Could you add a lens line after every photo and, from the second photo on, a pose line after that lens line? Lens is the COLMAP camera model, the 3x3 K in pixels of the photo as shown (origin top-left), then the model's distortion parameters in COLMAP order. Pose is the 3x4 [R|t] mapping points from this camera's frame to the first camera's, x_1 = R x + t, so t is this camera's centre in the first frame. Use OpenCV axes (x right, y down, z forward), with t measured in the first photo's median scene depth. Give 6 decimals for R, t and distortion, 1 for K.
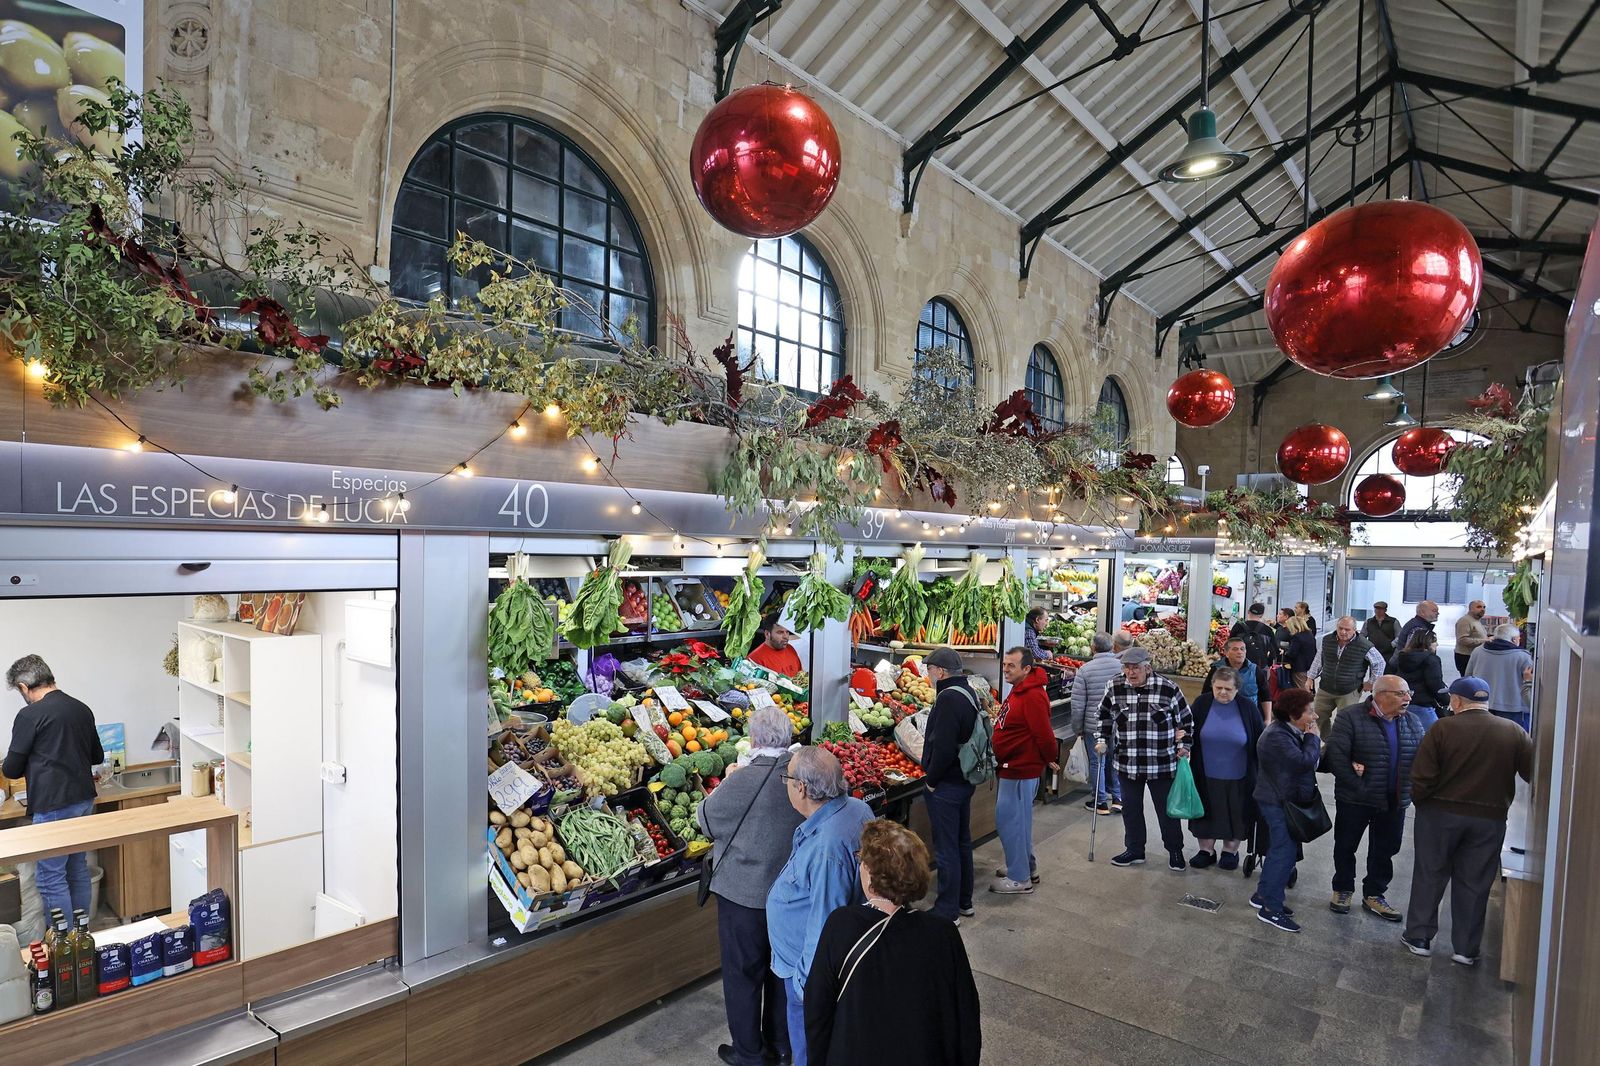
lens RADIAL K [[809.4, 0, 762.3], [0, 809.4, 611.2], [0, 0, 1]] dist [-0.067710, 0.023543]
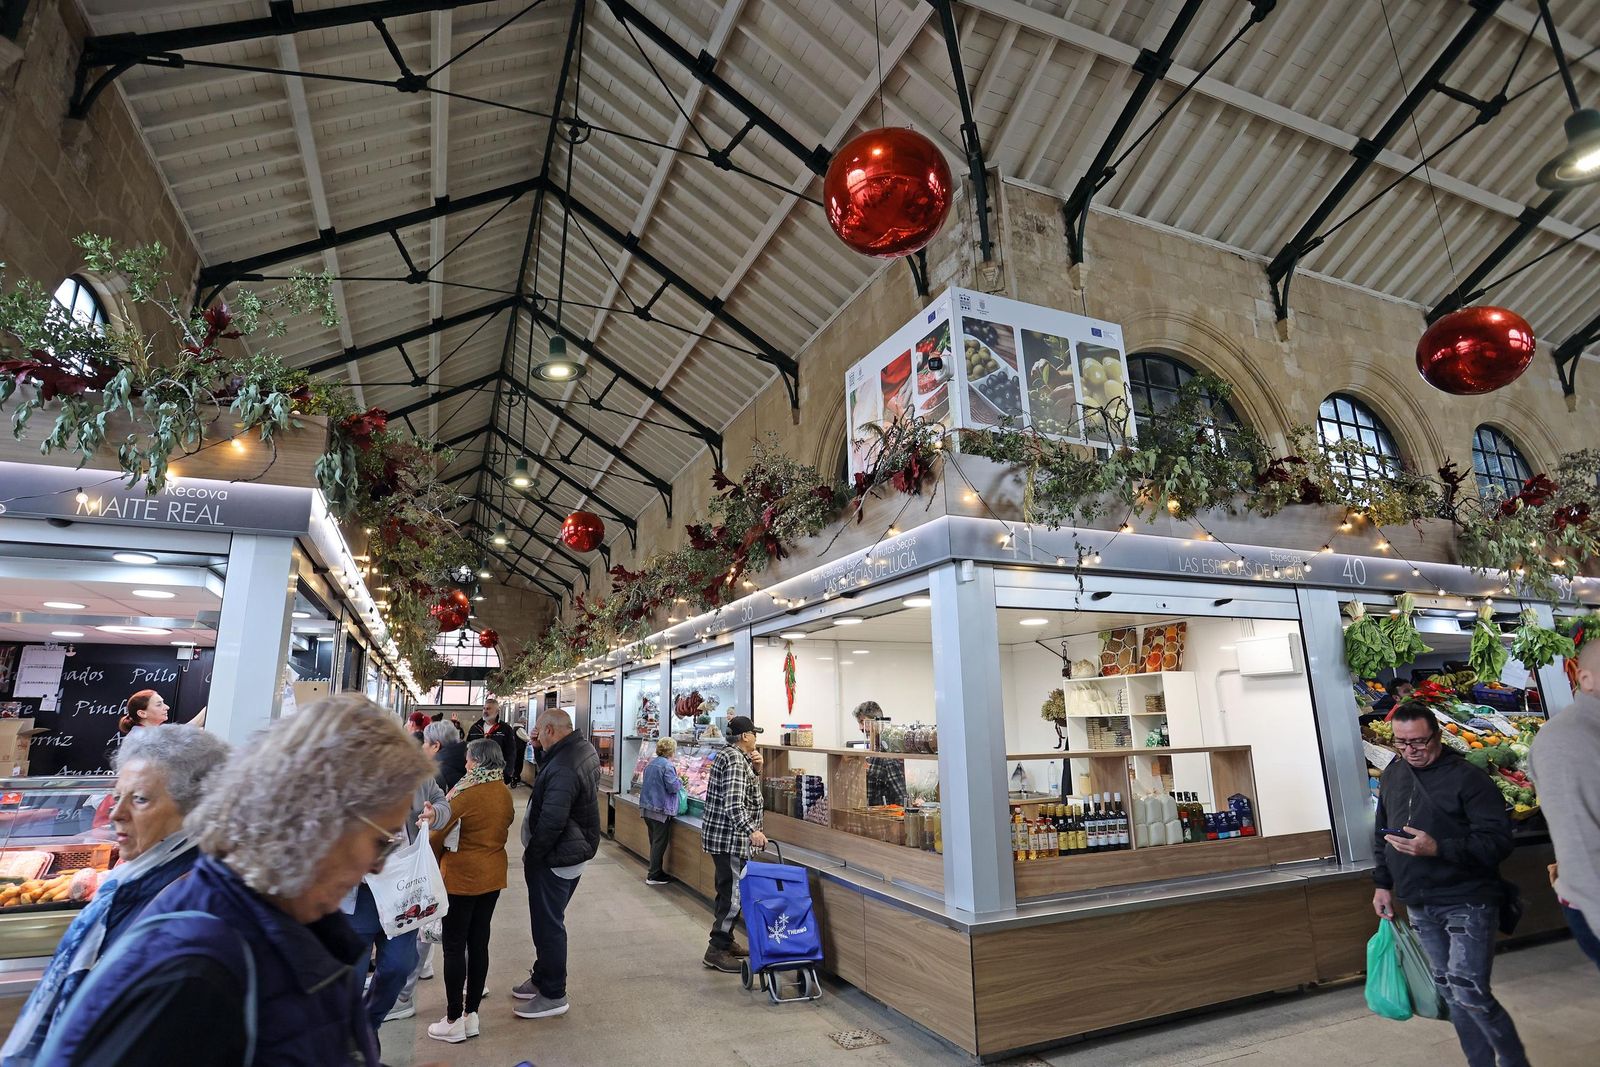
lens RADIAL K [[809.4, 0, 794.6], [0, 809.4, 539.9], [0, 0, 1]] dist [-0.067710, 0.023543]
pose [[0.904190, -0.123092, -0.409010, -0.486119], [-0.012205, 0.949738, -0.312808, 0.232251], [0.426956, 0.287830, 0.857241, -0.619370]]
